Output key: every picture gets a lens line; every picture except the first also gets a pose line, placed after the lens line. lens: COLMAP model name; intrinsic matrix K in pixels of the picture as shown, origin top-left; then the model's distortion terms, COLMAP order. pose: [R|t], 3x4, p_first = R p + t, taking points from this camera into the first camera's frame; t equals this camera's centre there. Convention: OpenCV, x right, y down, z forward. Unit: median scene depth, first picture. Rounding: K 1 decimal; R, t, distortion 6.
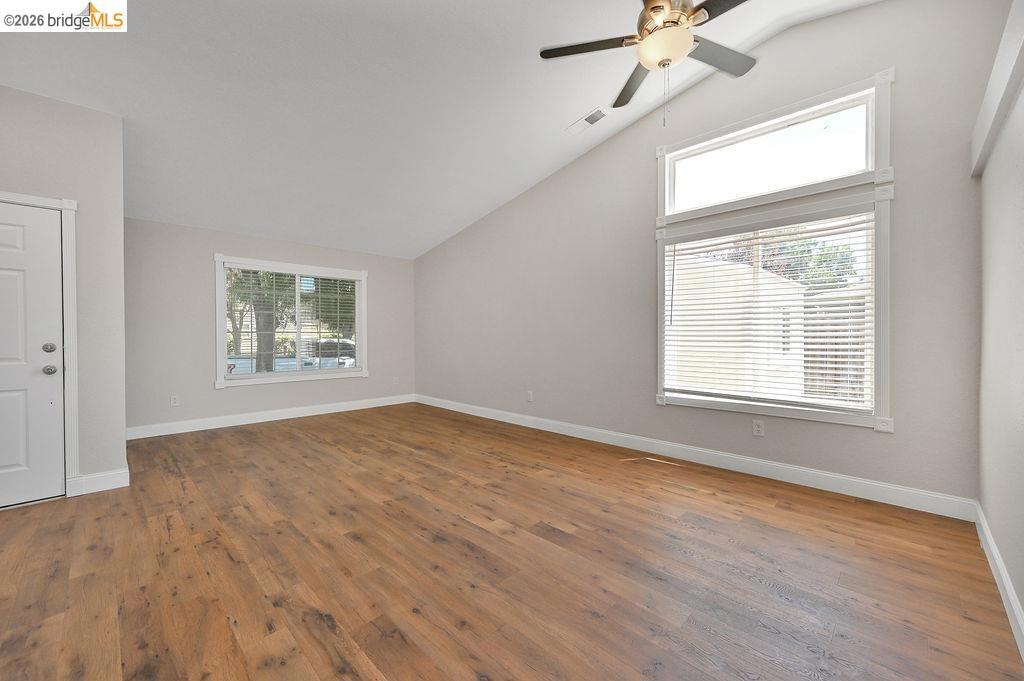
lens RADIAL K [[403.2, 0, 512.4], [0, 403.2, 337.3], [0, 0, 1]] dist [-0.000397, 0.000082]
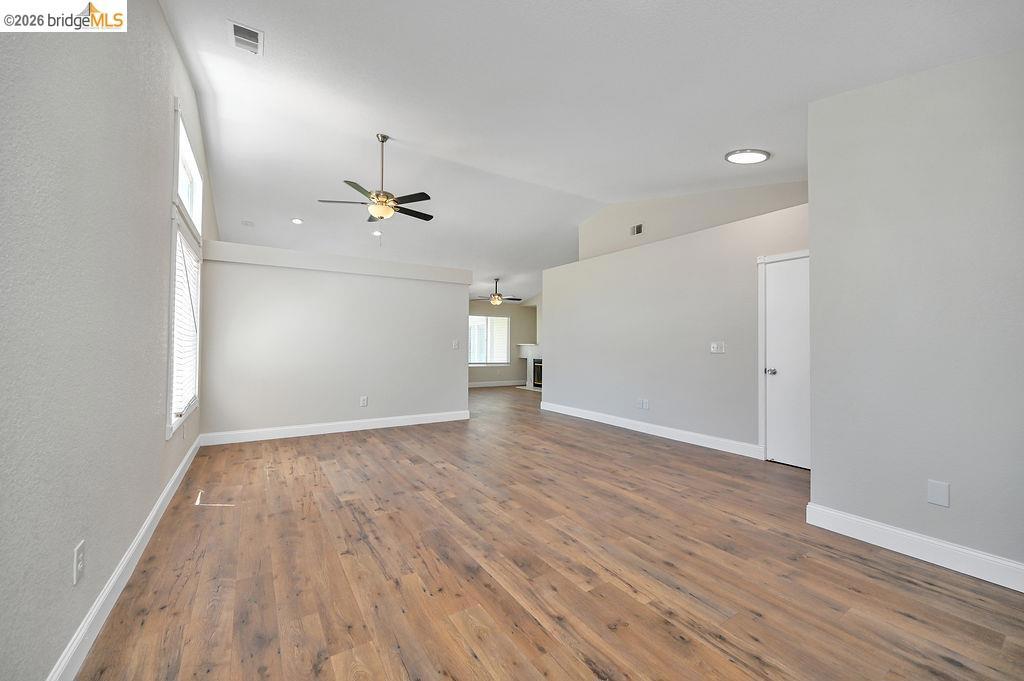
lens RADIAL K [[403.2, 0, 512.4], [0, 403.2, 337.3], [0, 0, 1]] dist [-0.000397, 0.000082]
pose [[-0.974514, 0.000082, 0.224326, -0.542907], [-0.002812, 0.999917, -0.012581, -0.017149], [-0.224308, -0.012891, -0.974433, 2.043193]]
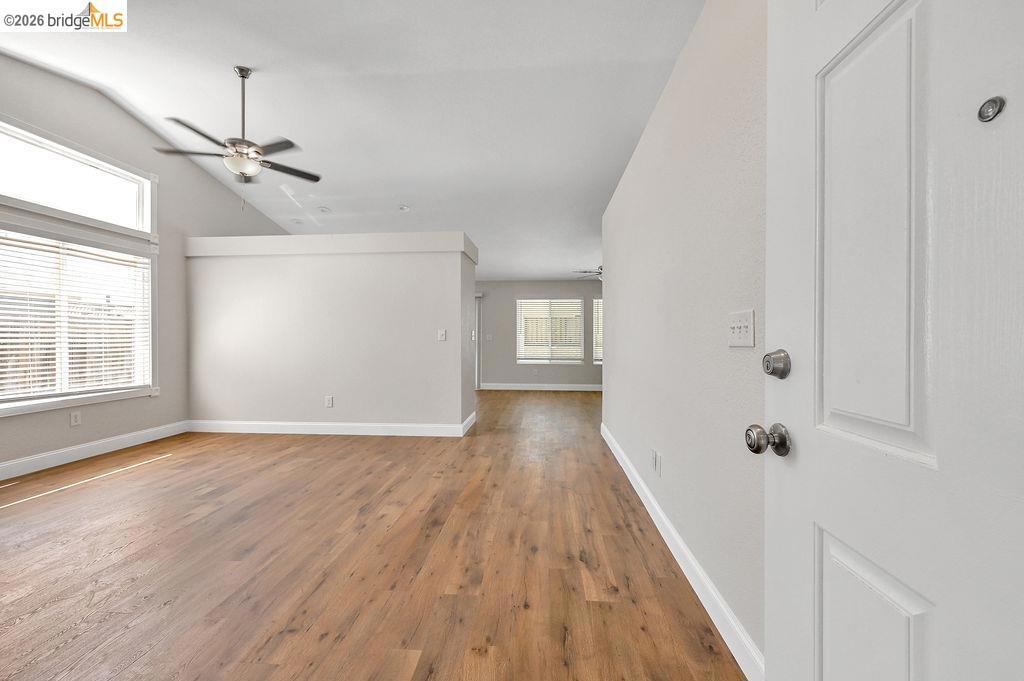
lens RADIAL K [[403.2, 0, 512.4], [0, 403.2, 337.3], [0, 0, 1]] dist [-0.000397, 0.000082]
pose [[-0.642726, 0.003345, 0.766089, -1.148104], [0.010917, 0.999929, 0.004794, 0.005894], [-0.766019, 0.011445, -0.642717, 0.864936]]
